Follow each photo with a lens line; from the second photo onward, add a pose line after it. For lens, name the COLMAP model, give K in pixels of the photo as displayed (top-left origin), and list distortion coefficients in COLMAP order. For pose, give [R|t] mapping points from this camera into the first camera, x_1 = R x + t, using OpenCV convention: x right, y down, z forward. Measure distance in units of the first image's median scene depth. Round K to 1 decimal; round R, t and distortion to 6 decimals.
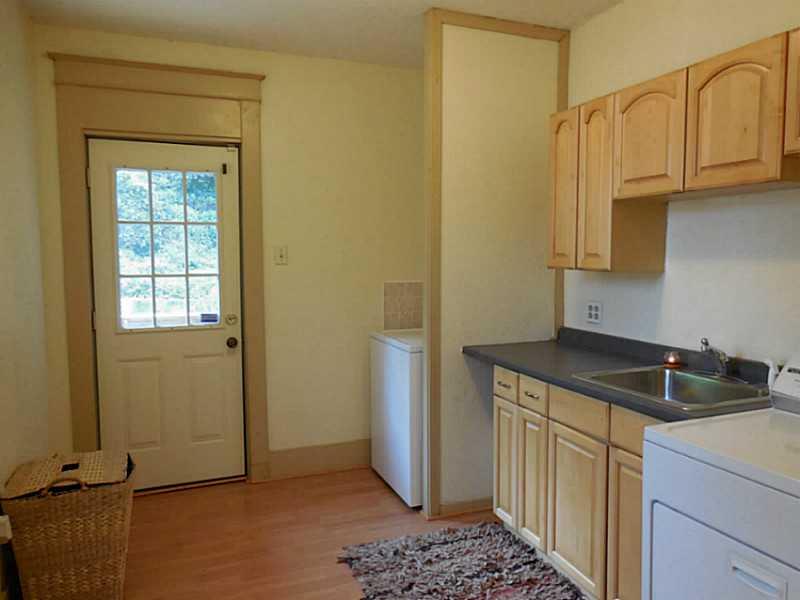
lens RADIAL K [[596.5, 0, 400.7], [0, 596.5, 300.5], [0, 0, 1]] dist [-0.000095, -0.002833]
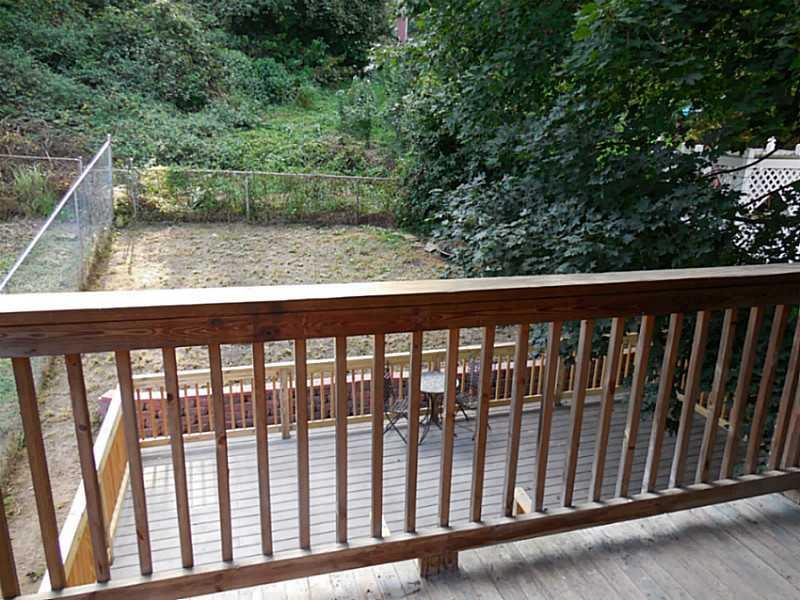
lens RADIAL K [[596.5, 0, 401.5], [0, 596.5, 300.4], [0, 0, 1]] dist [-0.000095, -0.002833]
pose [[0.994478, 0.063361, -0.083658, -0.046844], [-0.043784, 0.974976, 0.217956, -0.011851], [0.095375, -0.213090, 0.972366, 0.157520]]
